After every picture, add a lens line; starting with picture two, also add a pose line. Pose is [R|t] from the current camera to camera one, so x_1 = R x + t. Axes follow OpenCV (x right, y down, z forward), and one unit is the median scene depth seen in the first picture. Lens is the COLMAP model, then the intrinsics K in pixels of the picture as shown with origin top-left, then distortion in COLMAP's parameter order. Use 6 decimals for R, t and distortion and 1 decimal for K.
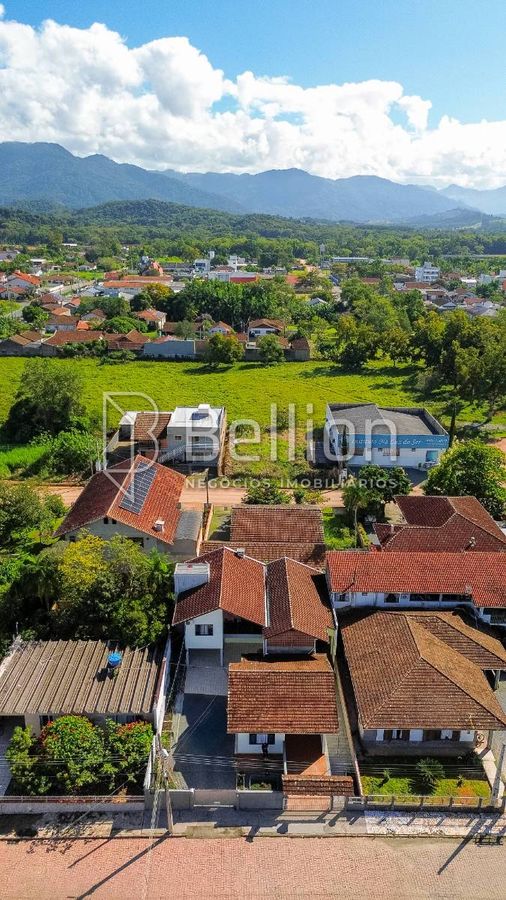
lens RADIAL K [[670.6, 0, 253.0], [0, 670.6, 450.0], [0, 0, 1]] dist [0.066223, -0.094113]
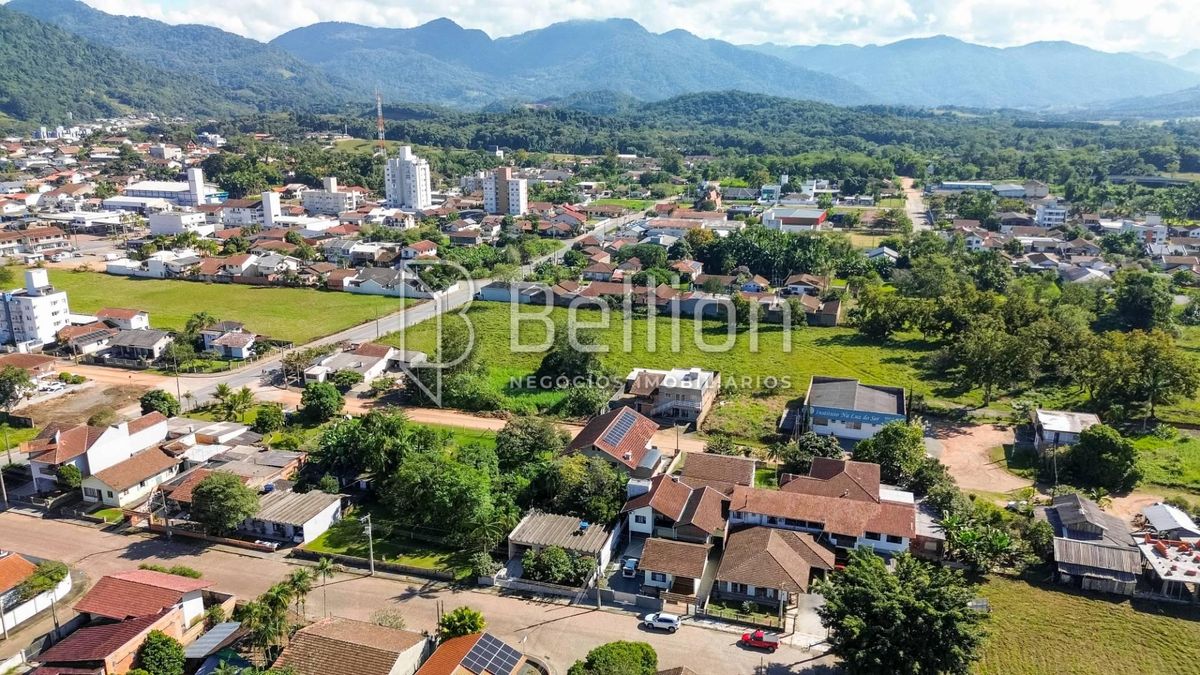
lens RADIAL K [[894.1, 0, 600.0], [0, 894.1, 337.5], [0, 0, 1]] dist [0.066223, -0.094113]
pose [[0.957299, 0.072725, -0.279805, 0.139154], [-0.092656, 0.993969, -0.058658, -0.010161], [0.273851, 0.082078, 0.958263, -0.384894]]
